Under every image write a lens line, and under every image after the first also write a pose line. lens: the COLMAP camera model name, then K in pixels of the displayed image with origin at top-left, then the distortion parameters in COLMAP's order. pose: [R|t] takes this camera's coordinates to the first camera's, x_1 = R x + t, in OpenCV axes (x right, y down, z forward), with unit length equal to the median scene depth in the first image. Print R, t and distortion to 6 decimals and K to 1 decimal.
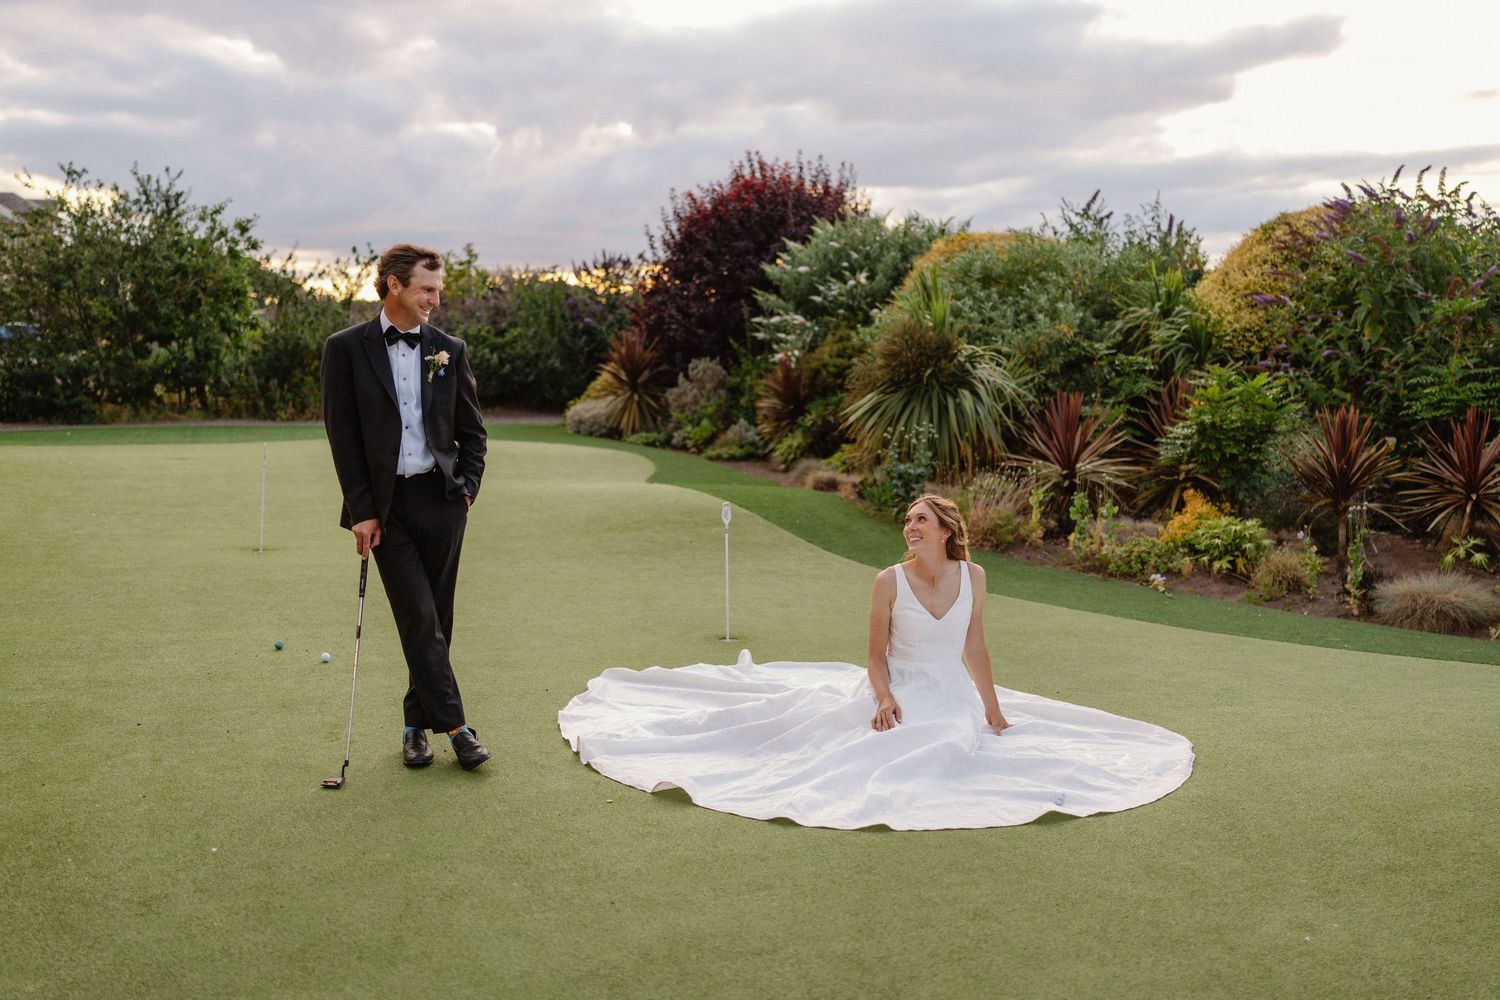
lens RADIAL K [[1508.1, 0, 750.0], [0, 1508.1, 500.0], [0, 0, 1]] dist [0.014041, 0.004269]
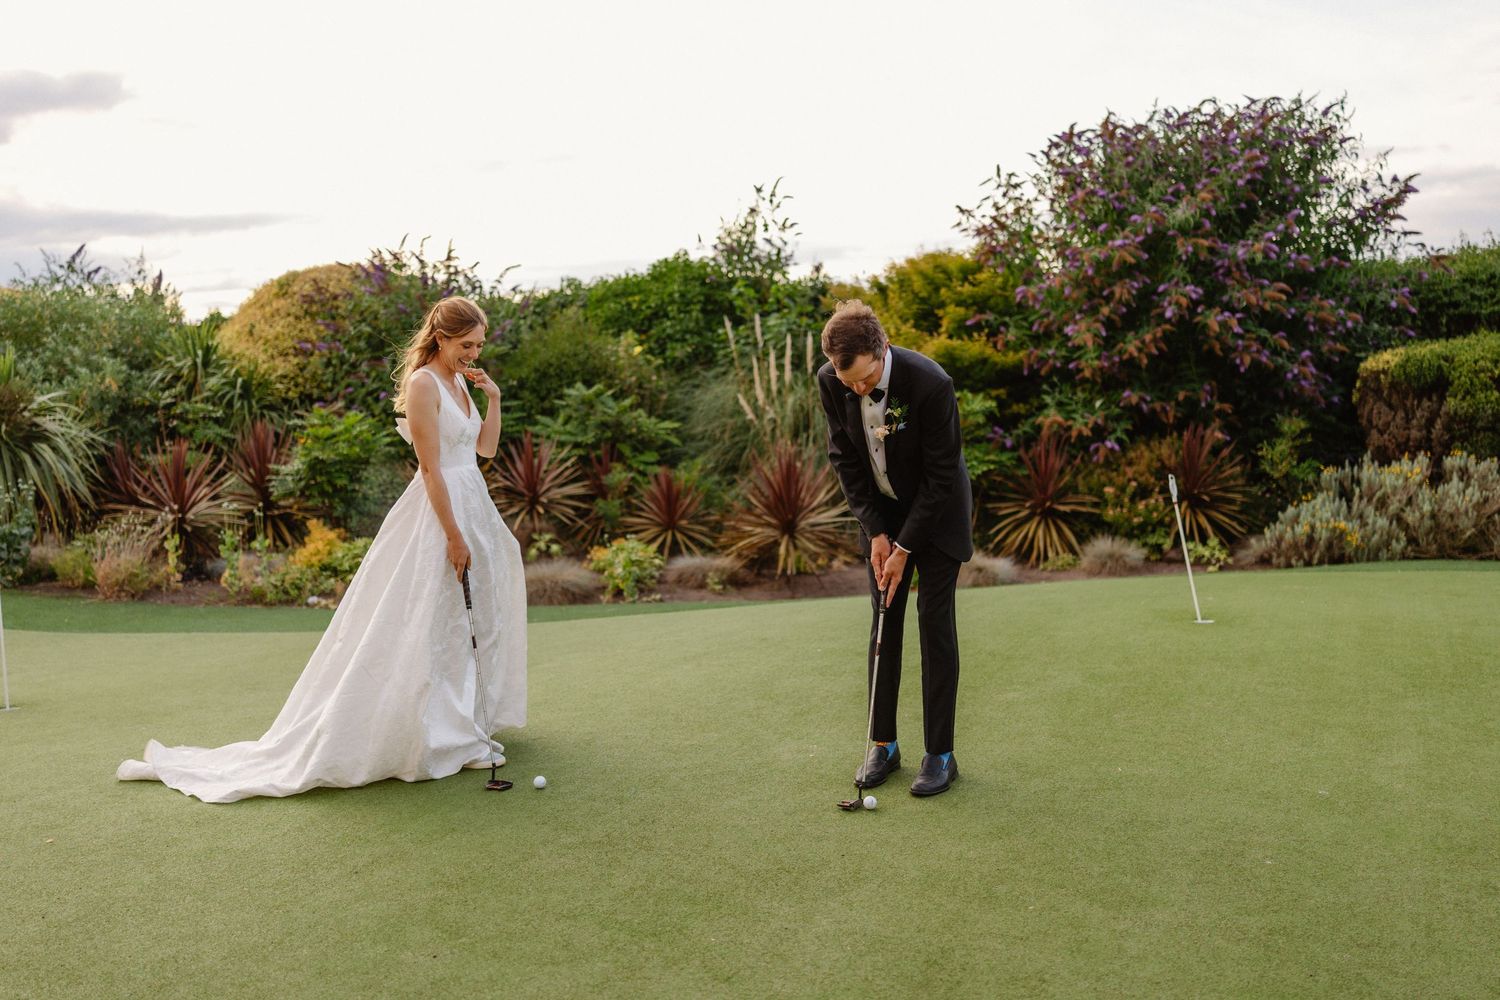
lens RADIAL K [[1508.1, 0, 750.0], [0, 1508.1, 500.0], [0, 0, 1]] dist [0.014041, 0.004269]
pose [[0.716379, -0.087833, 0.692160, -0.131482], [0.112731, 0.993581, 0.009407, 0.002462], [-0.688544, 0.071289, 0.721682, -0.008651]]
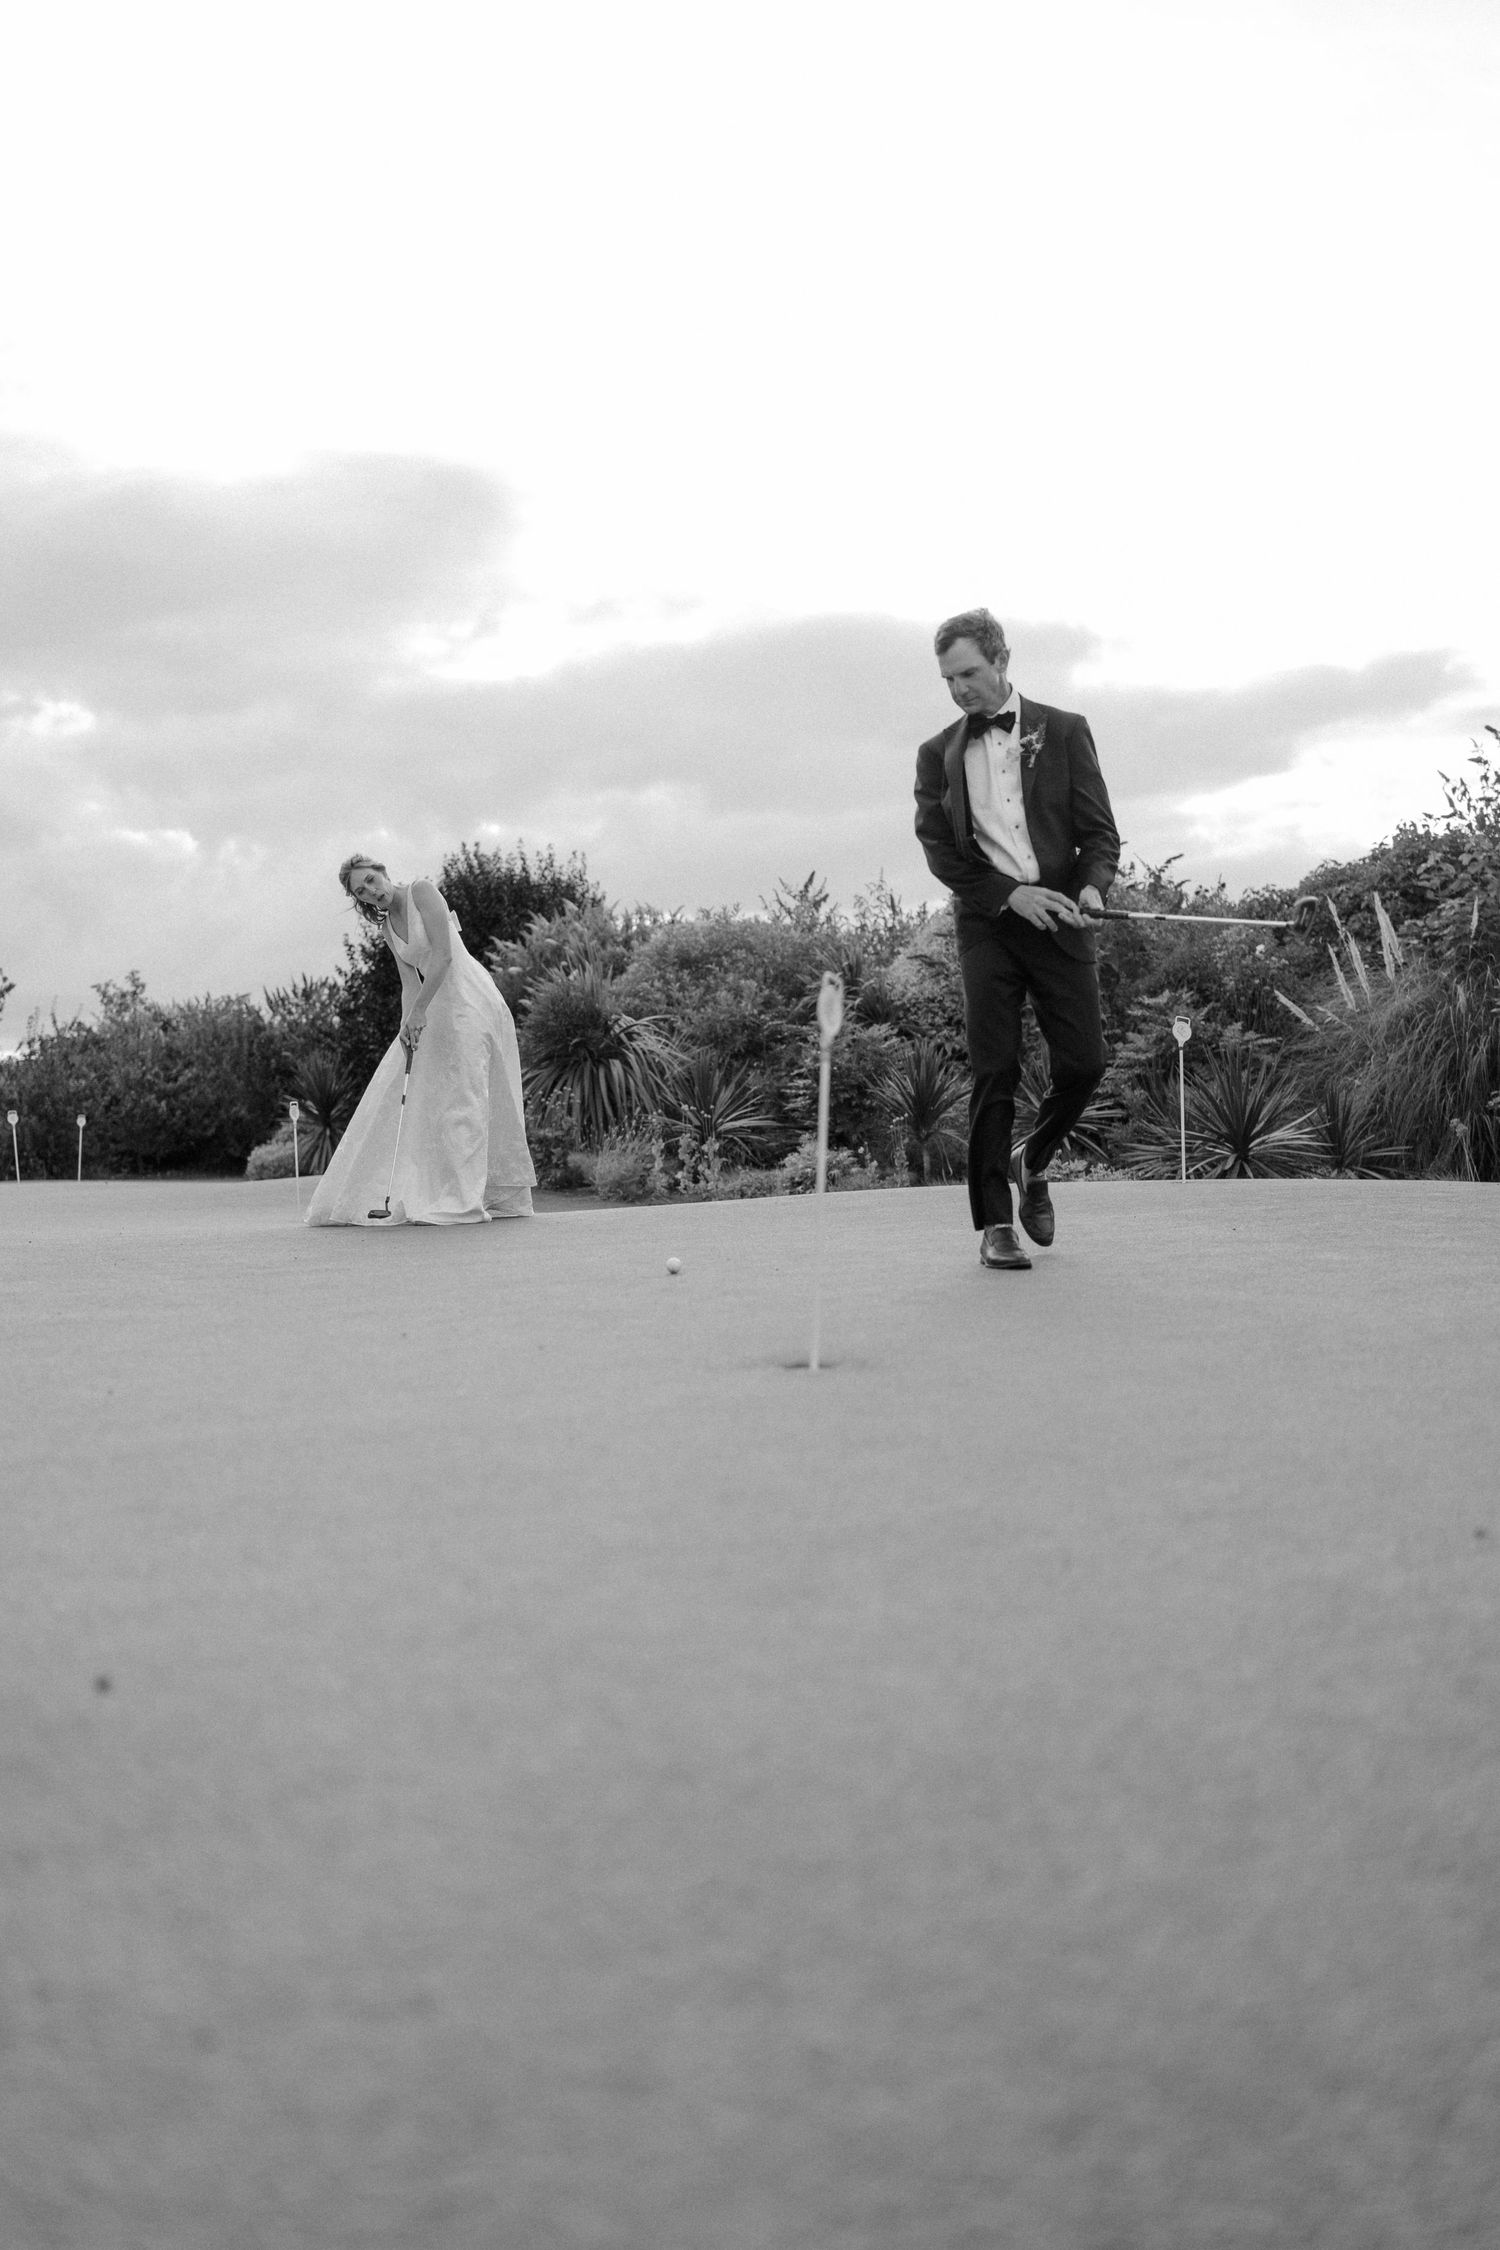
lens RADIAL K [[2262.2, 0, 750.0], [0, 2262.2, 1125.0], [0, 0, 1]] dist [0.014041, 0.004269]
pose [[0.997211, -0.029647, 0.068488, 0.078177], [0.037216, 0.993007, -0.112032, 0.083470], [-0.064687, 0.114268, 0.991342, -0.276807]]
